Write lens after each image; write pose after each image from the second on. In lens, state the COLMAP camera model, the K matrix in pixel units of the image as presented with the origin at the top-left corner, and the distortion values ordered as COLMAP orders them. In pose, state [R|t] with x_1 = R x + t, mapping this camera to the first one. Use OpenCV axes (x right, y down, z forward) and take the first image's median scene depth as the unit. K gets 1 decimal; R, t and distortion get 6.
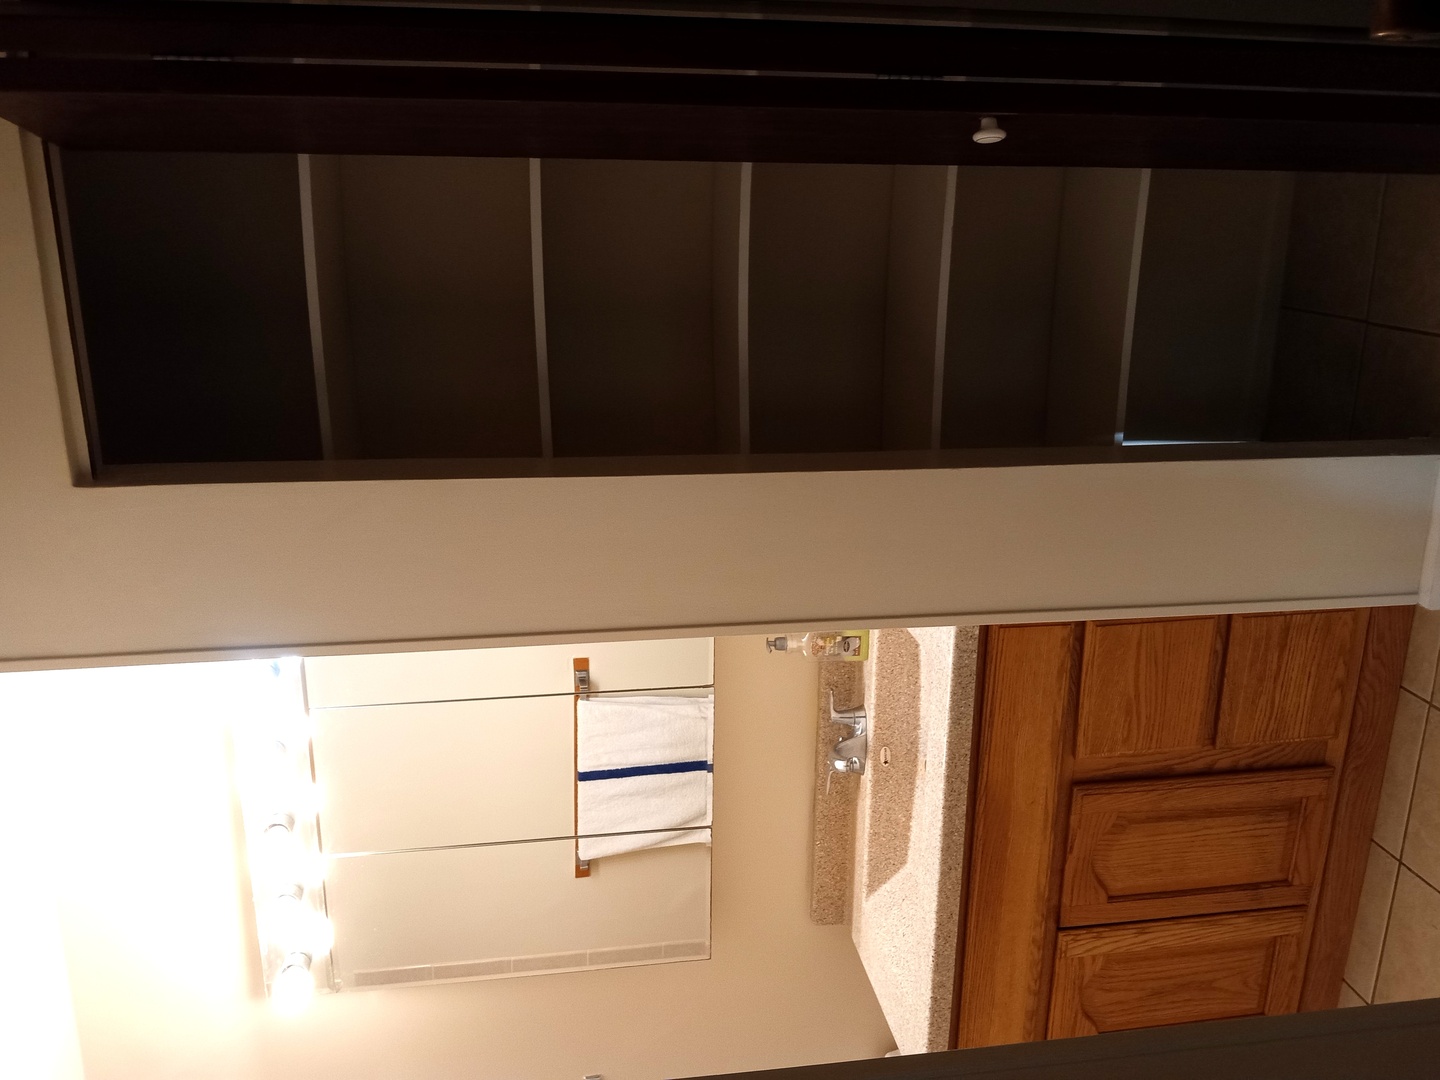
lens RADIAL K [[1194.2, 0, 720.0], [0, 1194.2, 540.0], [0, 0, 1]] dist [-0.003477, -0.041072]
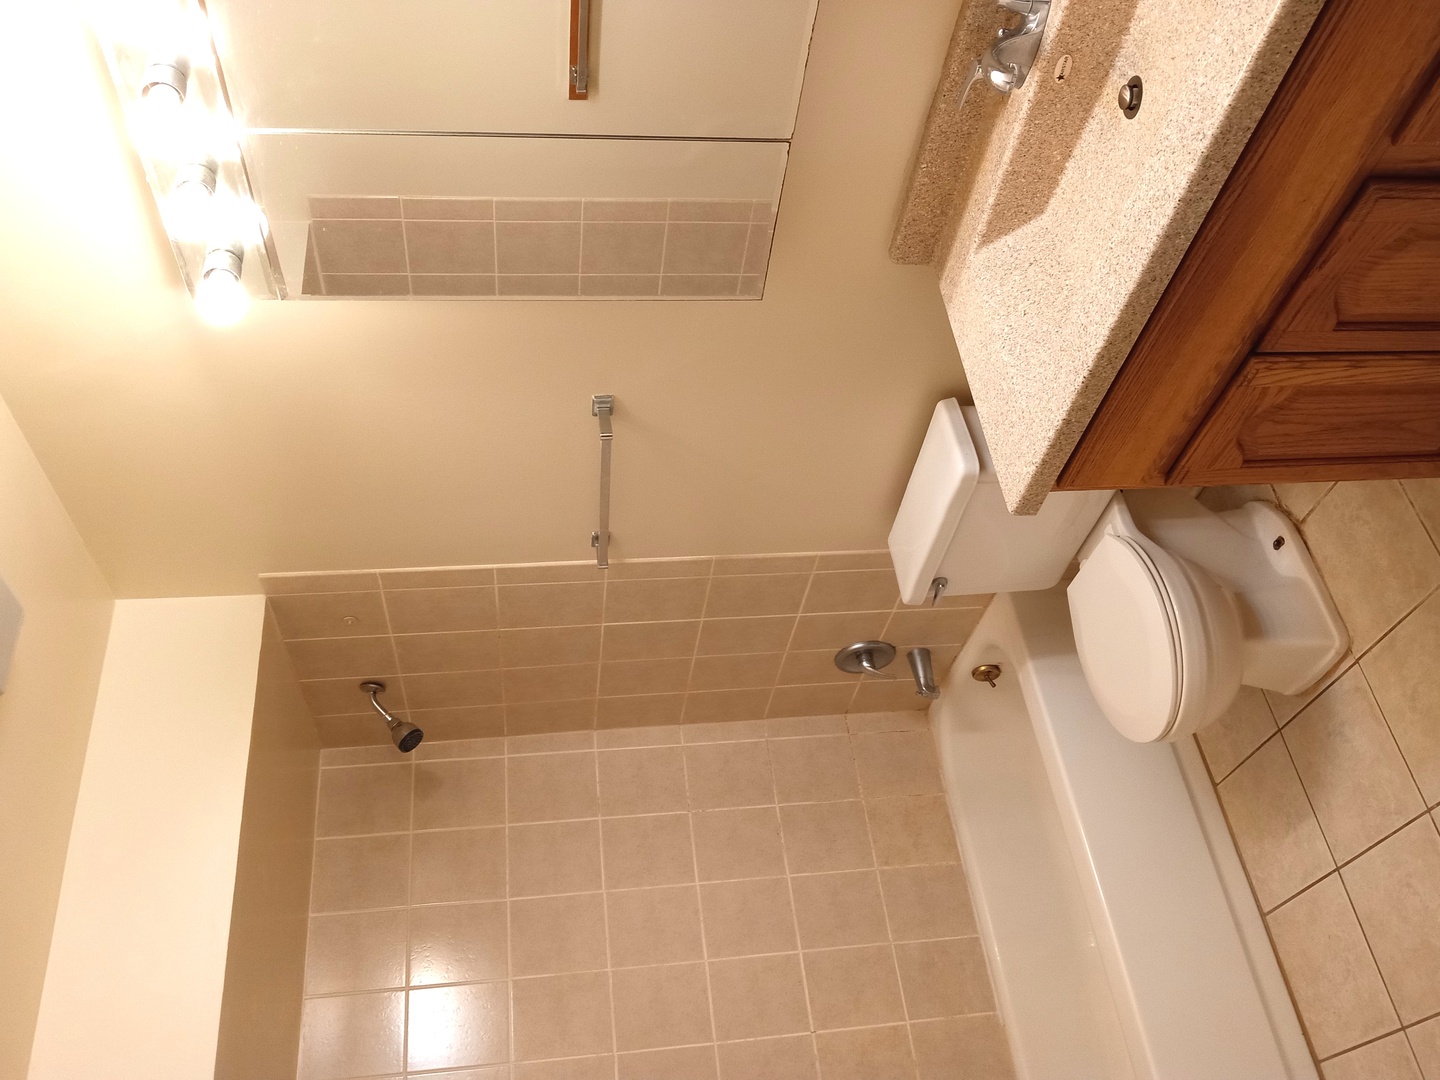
lens RADIAL K [[1194.2, 0, 720.0], [0, 1194.2, 540.0], [0, 0, 1]] dist [-0.003477, -0.041072]
pose [[0.994821, 0.080731, 0.061753, -0.074834], [-0.101627, 0.779952, 0.617533, -0.006772], [0.001689, -0.620610, 0.784117, 0.309845]]
